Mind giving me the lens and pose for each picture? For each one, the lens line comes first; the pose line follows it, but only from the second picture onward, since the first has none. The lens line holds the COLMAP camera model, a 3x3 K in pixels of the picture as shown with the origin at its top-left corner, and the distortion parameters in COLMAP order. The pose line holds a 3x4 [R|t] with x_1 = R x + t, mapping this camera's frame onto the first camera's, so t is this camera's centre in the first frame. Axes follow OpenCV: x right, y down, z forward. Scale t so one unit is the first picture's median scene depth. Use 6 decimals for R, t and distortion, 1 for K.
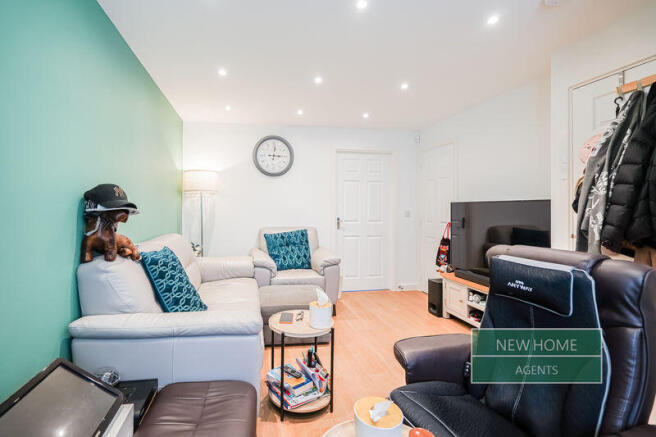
lens RADIAL K [[305.7, 0, 323.8], [0, 305.7, 213.5], [0, 0, 1]] dist [-0.005095, 0.002720]
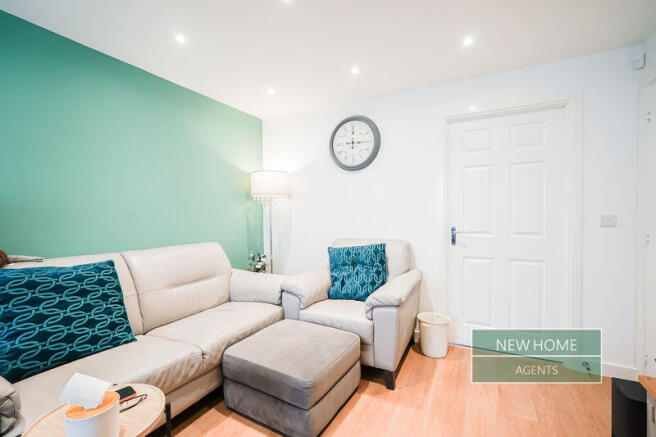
lens RADIAL K [[305.7, 0, 330.5], [0, 305.7, 222.8], [0, 0, 1]] dist [-0.005095, 0.002720]
pose [[0.778770, 0.007124, -0.627269, 0.265945], [0.002681, 0.999889, 0.014684, -0.004391], [0.627304, -0.013117, 0.778664, 0.384617]]
